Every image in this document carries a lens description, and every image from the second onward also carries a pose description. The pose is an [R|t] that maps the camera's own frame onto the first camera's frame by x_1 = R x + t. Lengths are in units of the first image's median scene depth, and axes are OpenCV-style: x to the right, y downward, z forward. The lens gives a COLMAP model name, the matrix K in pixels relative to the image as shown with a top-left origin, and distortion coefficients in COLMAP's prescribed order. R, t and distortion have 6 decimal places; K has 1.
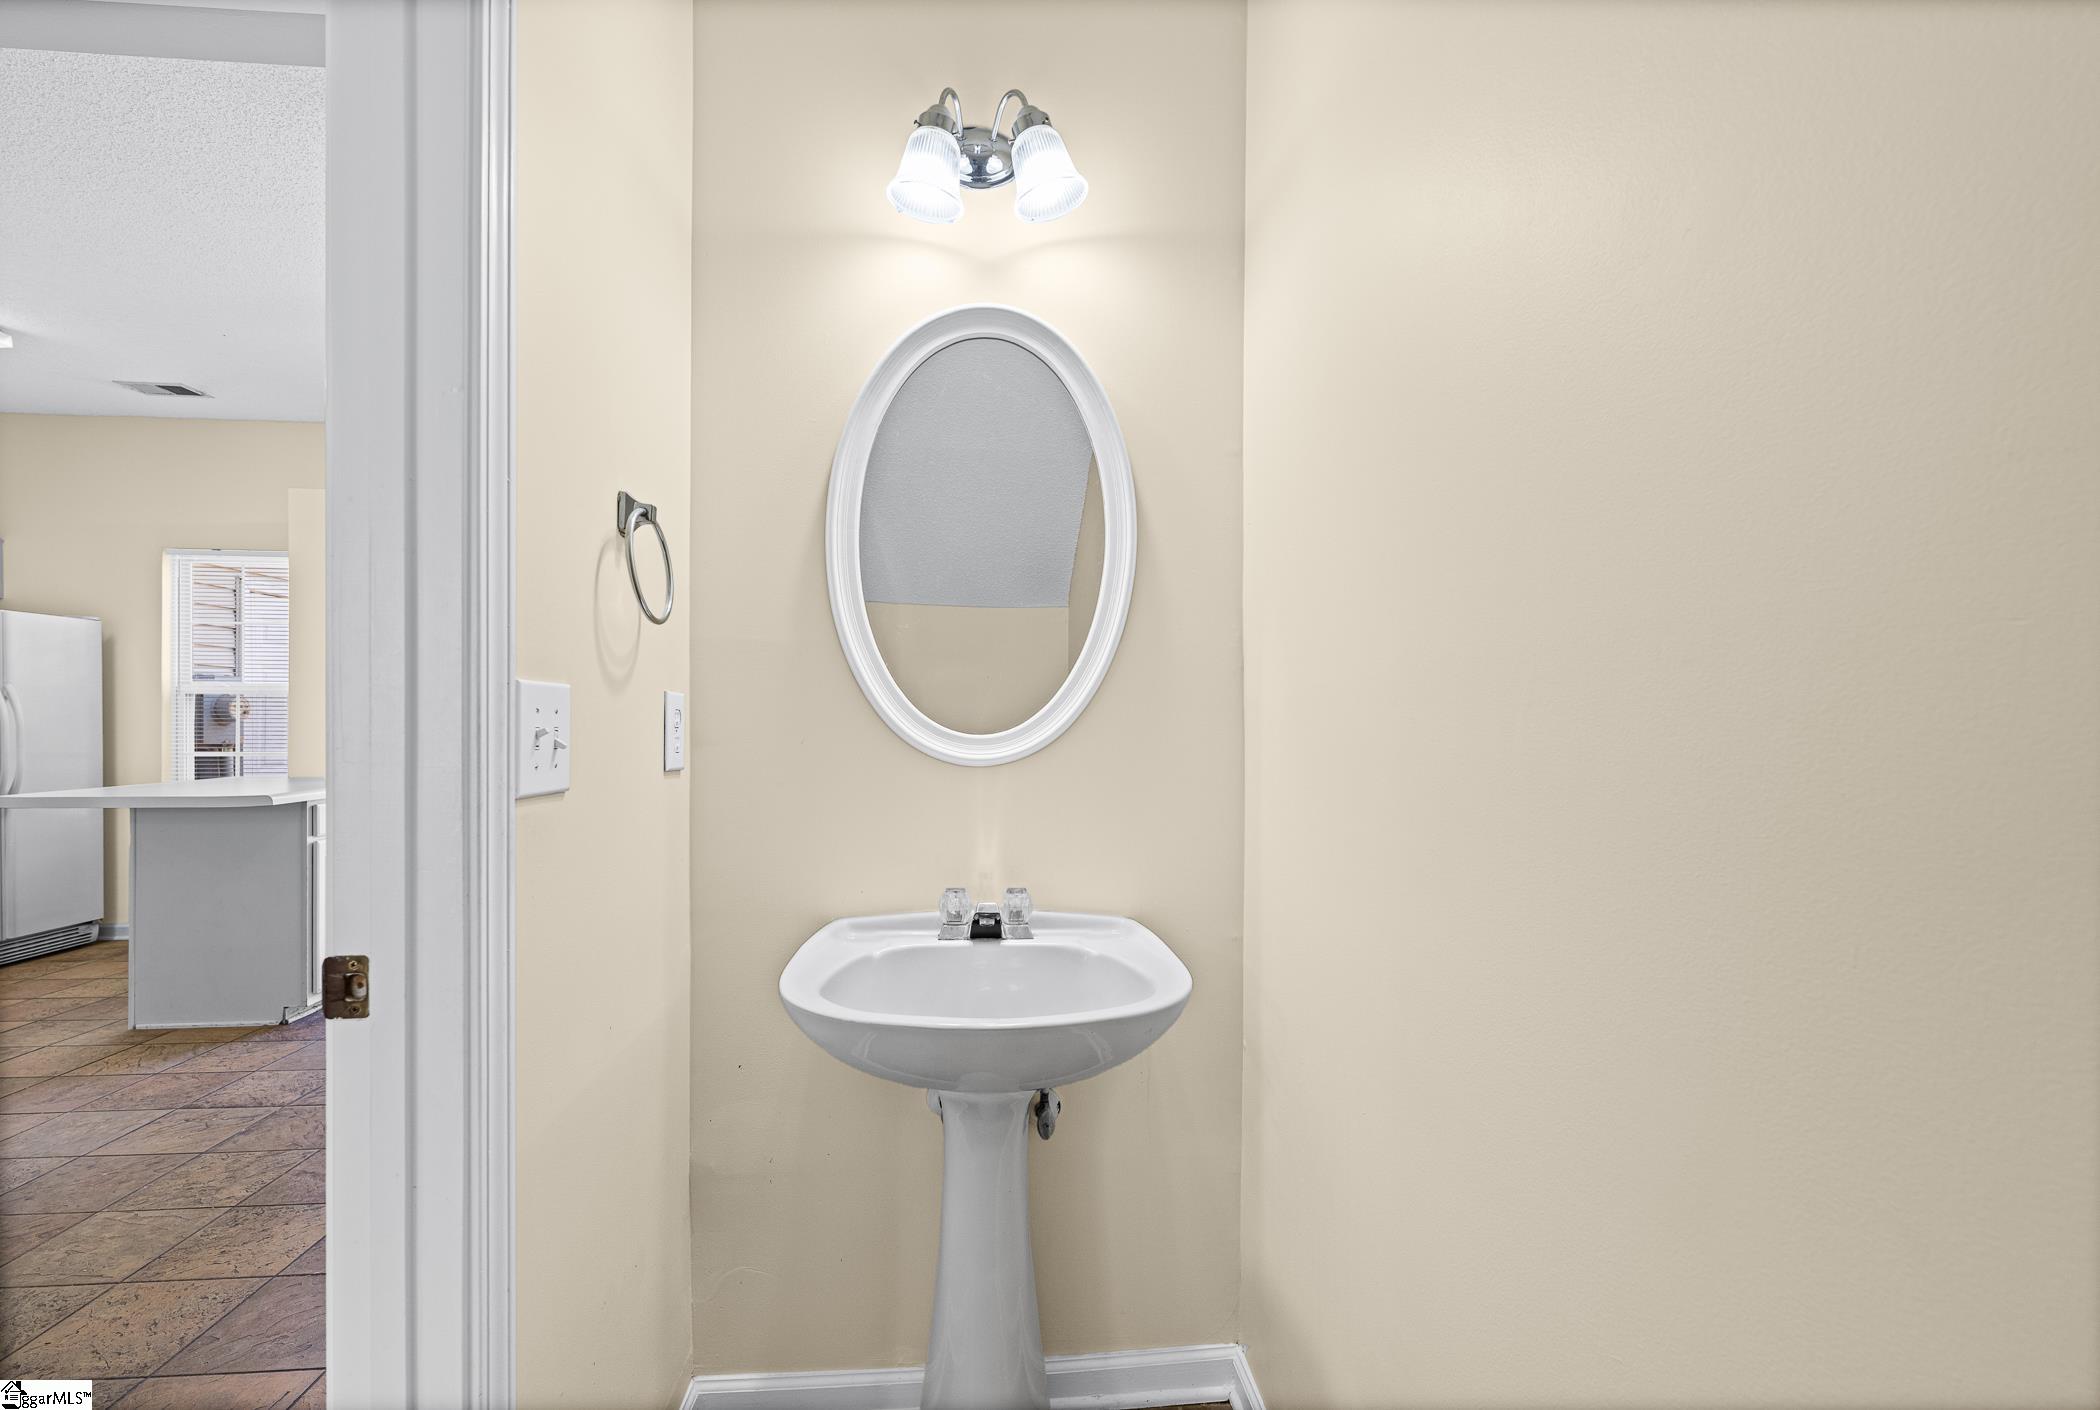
lens RADIAL K [[965.6, 0, 1050.0], [0, 965.6, 705.0], [0, 0, 1]] dist [0.001765, 0.000362]
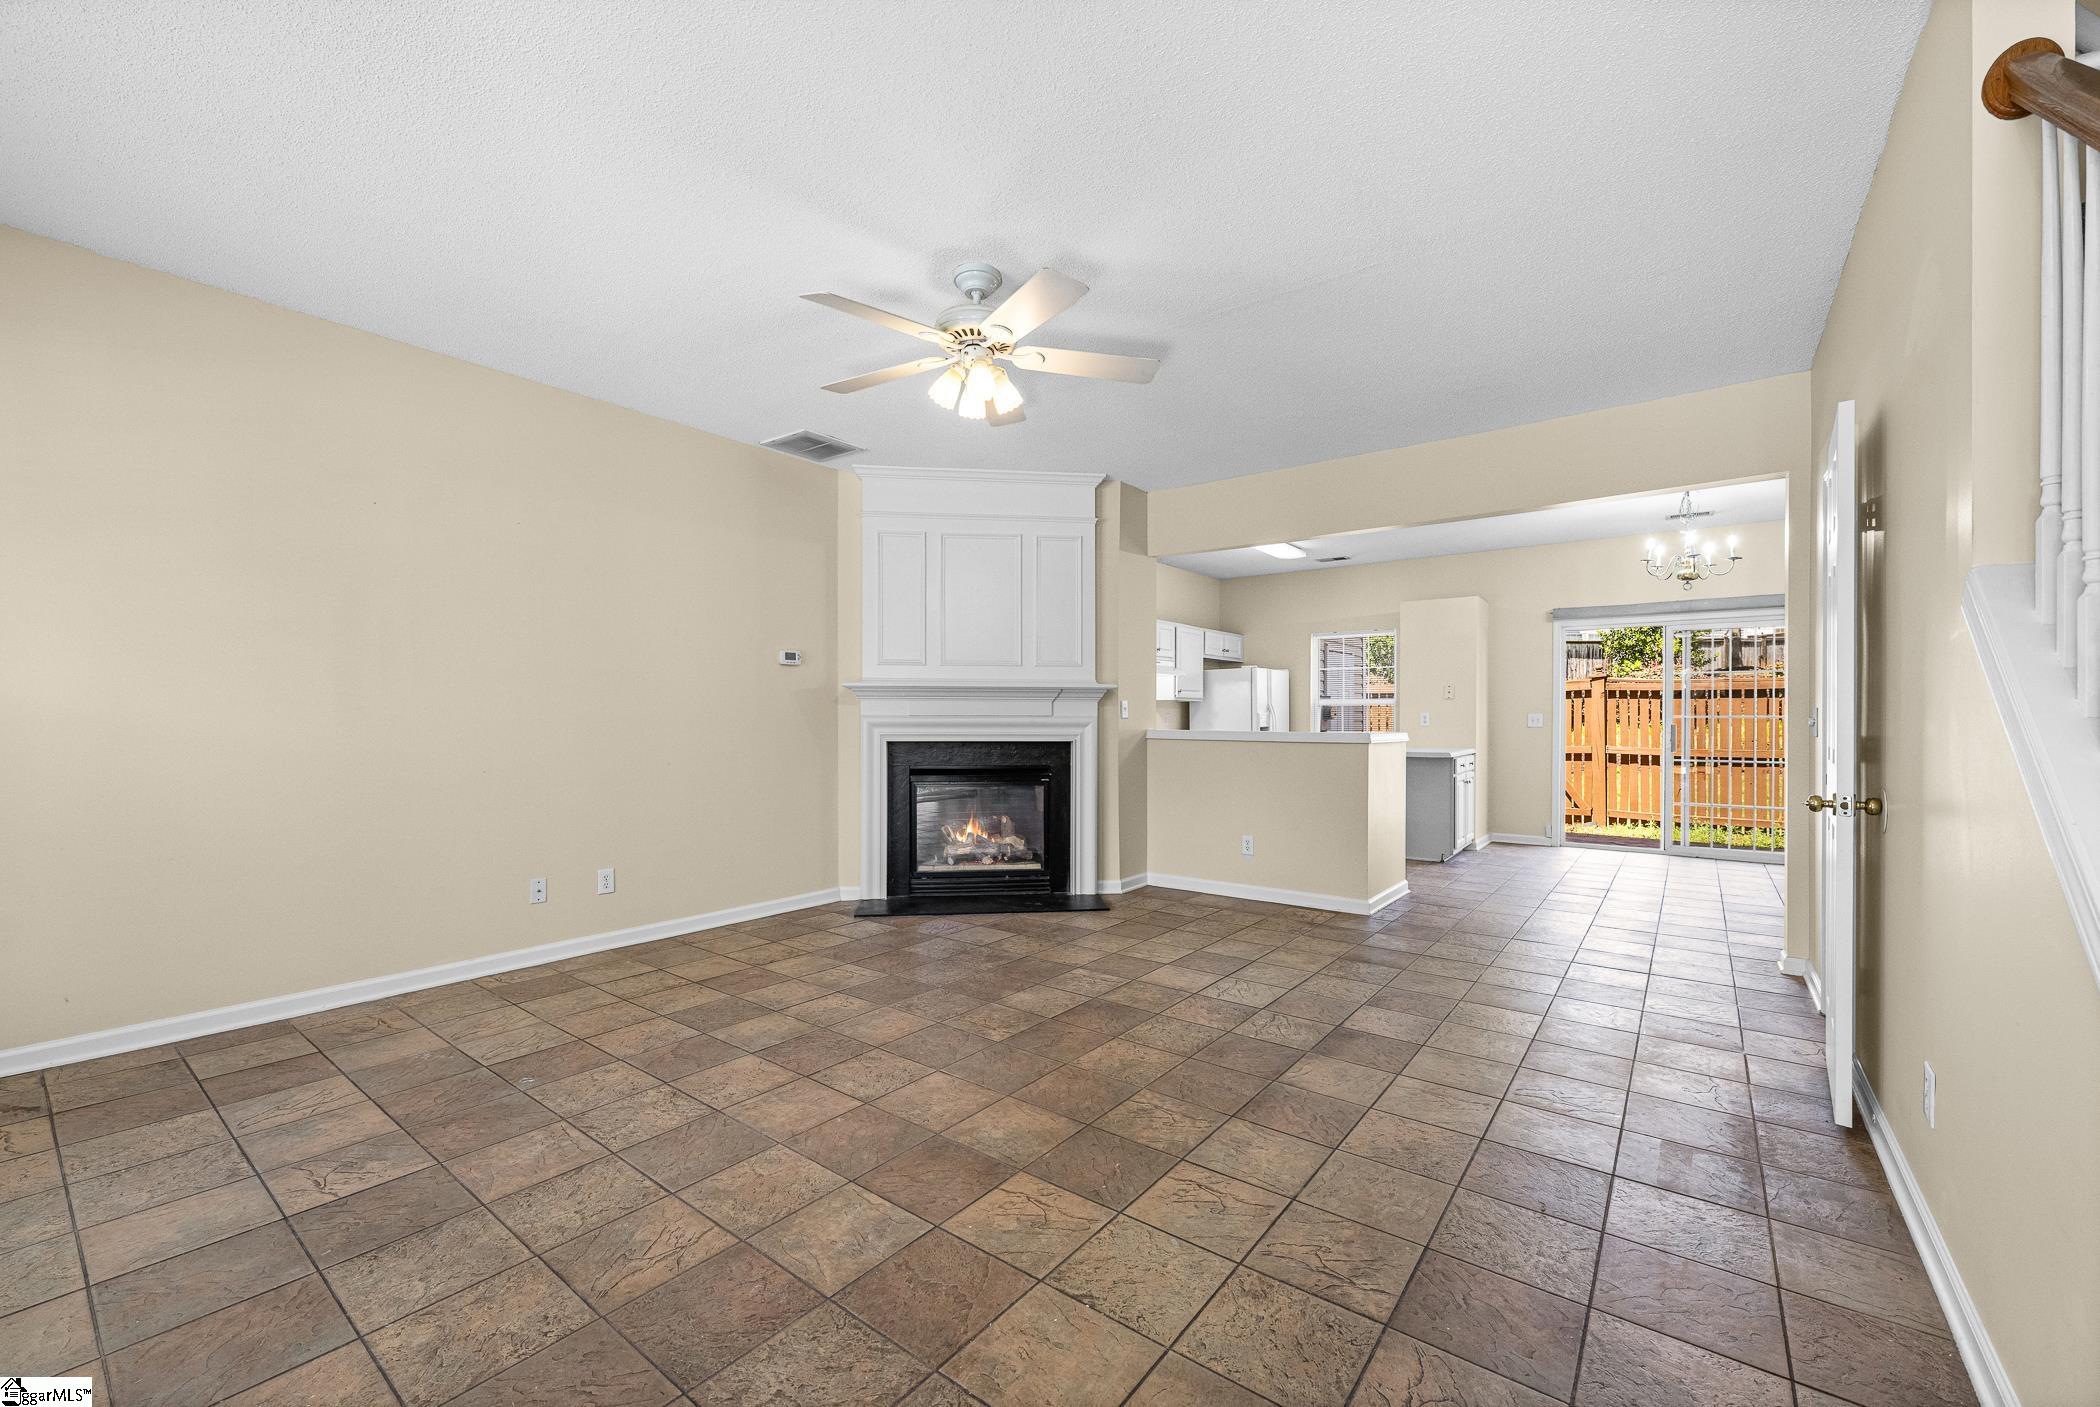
lens RADIAL K [[841.7, 0, 1052.4], [0, 841.7, 722.5], [0, 0, 1]] dist [-0.001254, 0.000085]
pose [[0.734920, -0.003140, -0.678147, -0.163485], [0.018681, 0.999704, 0.015616, -0.020331], [0.677897, -0.024145, 0.734760, -0.931686]]
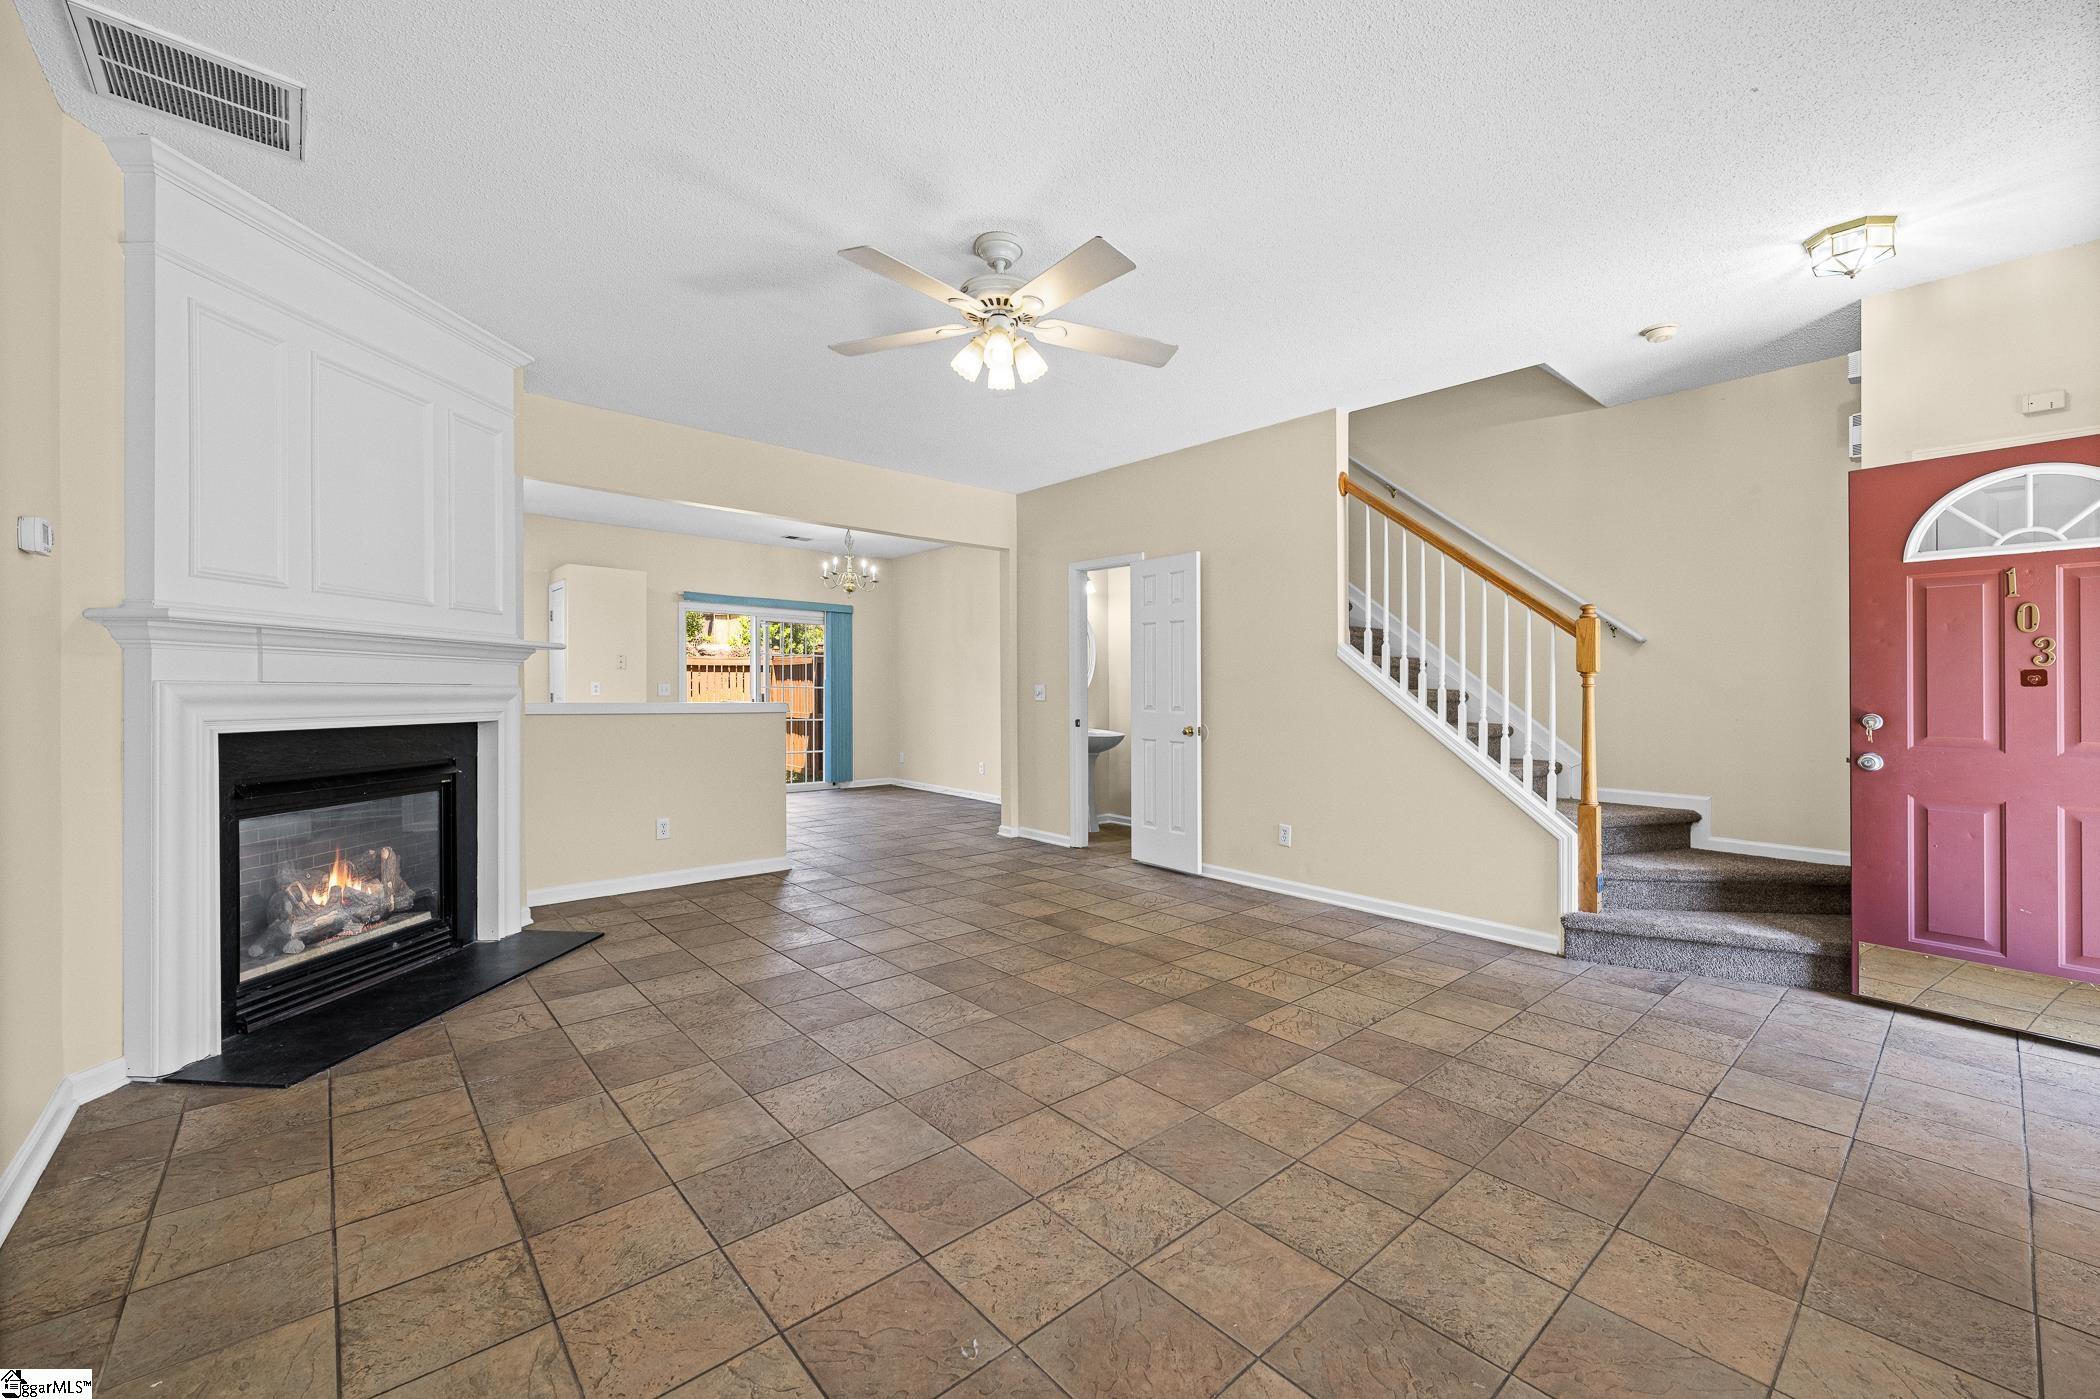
lens RADIAL K [[842.1, 0, 1044.8], [0, 842.1, 681.0], [0, 0, 1]] dist [-0.000328, 0.000150]
pose [[0.804477, 0.005356, 0.593960, -1.238718], [-0.014442, 0.999840, 0.010545, -0.033345], [-0.593809, -0.017061, 0.804425, -1.056138]]
